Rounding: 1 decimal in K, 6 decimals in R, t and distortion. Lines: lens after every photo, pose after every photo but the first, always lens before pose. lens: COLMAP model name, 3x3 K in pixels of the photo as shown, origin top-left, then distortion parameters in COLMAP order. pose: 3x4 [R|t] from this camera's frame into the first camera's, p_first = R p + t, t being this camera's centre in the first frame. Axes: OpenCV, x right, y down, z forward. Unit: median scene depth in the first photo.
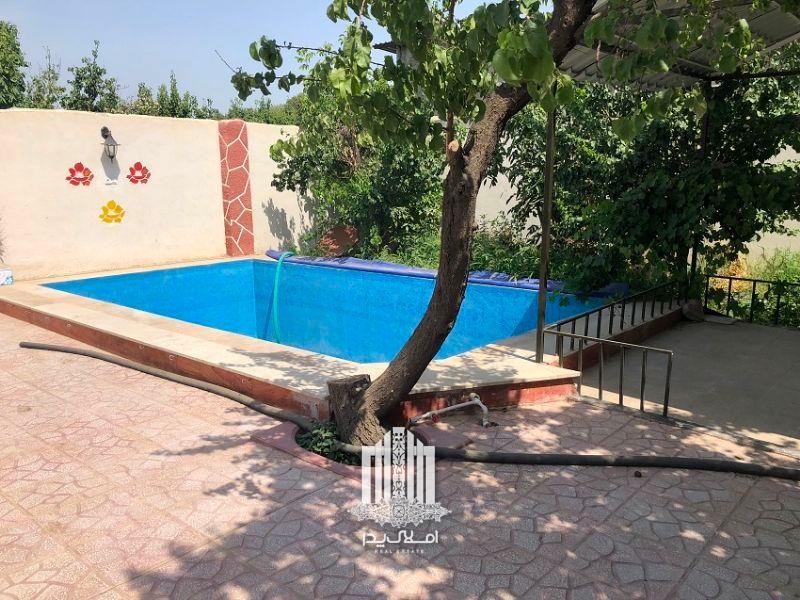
lens RADIAL K [[654.2, 0, 401.1], [0, 654.2, 302.9], [0, 0, 1]] dist [0.026651, -0.027482]
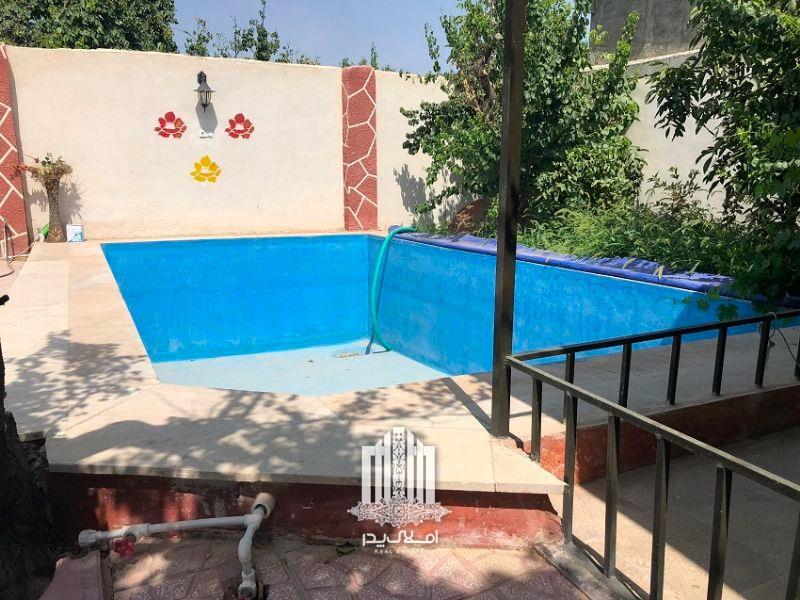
lens RADIAL K [[654.2, 0, 402.9], [0, 654.2, 307.6], [0, 0, 1]] dist [0.026651, -0.027482]
pose [[0.929297, 0.086277, -0.359115, 0.202392], [-0.083332, 0.996240, 0.023703, 0.004296], [0.359810, 0.007899, 0.932992, 0.407432]]
